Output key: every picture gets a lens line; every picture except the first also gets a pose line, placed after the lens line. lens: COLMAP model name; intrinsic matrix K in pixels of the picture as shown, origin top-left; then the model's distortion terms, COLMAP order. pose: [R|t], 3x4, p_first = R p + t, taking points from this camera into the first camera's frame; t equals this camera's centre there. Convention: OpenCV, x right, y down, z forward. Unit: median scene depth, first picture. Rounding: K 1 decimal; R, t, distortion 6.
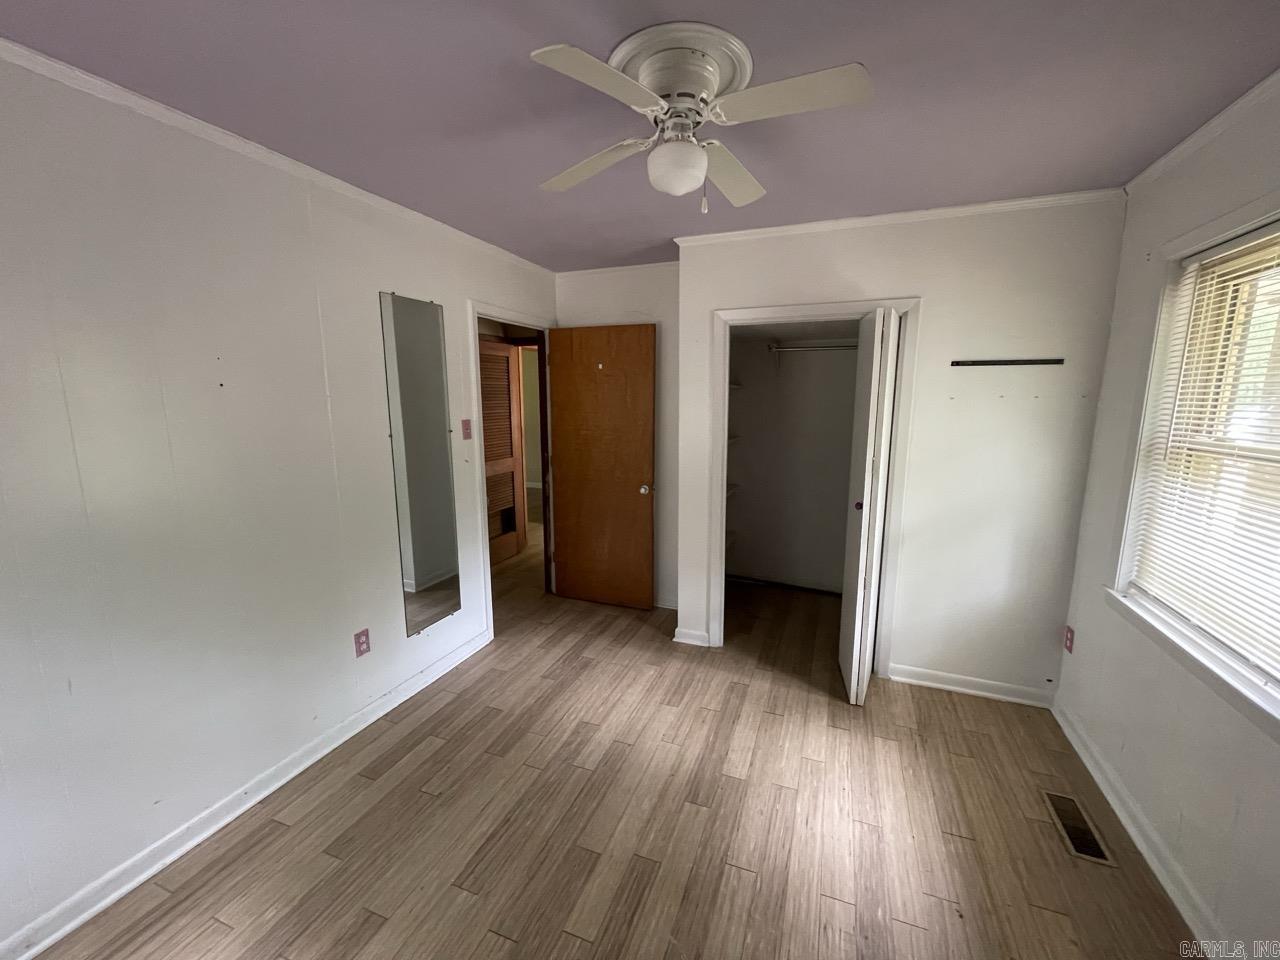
lens RADIAL K [[520.3, 0, 640.5], [0, 520.3, 480.6], [0, 0, 1]] dist [-0.003271, -0.000096]
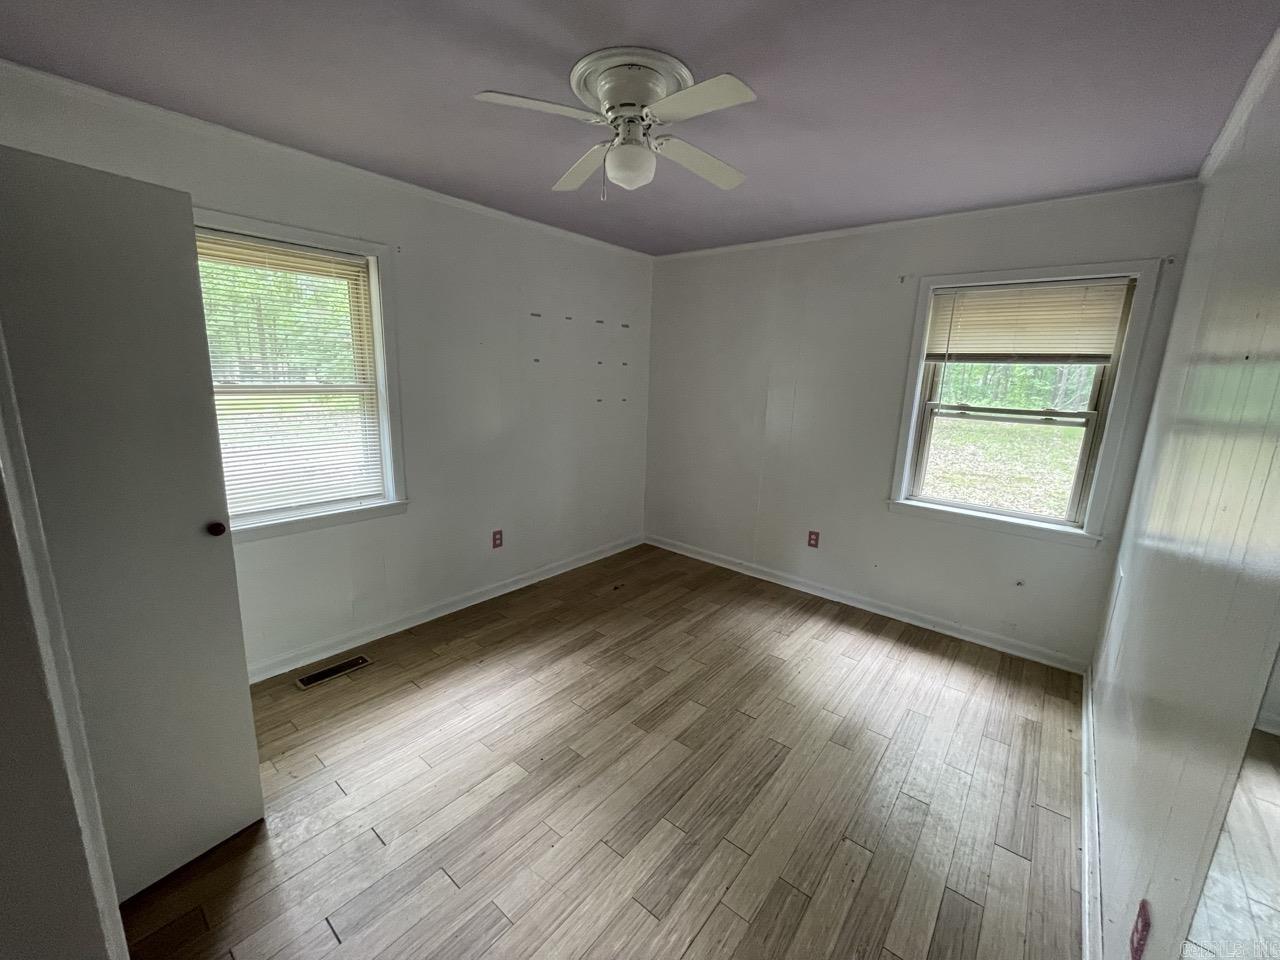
lens RADIAL K [[520.3, 0, 641.9], [0, 520.3, 486.2], [0, 0, 1]] dist [-0.003271, -0.000096]
pose [[-0.949694, -0.095350, 0.298311, -0.261544], [0.018735, 0.933523, 0.358029, -0.236851], [-0.312618, 0.345607, -0.884774, 1.598404]]
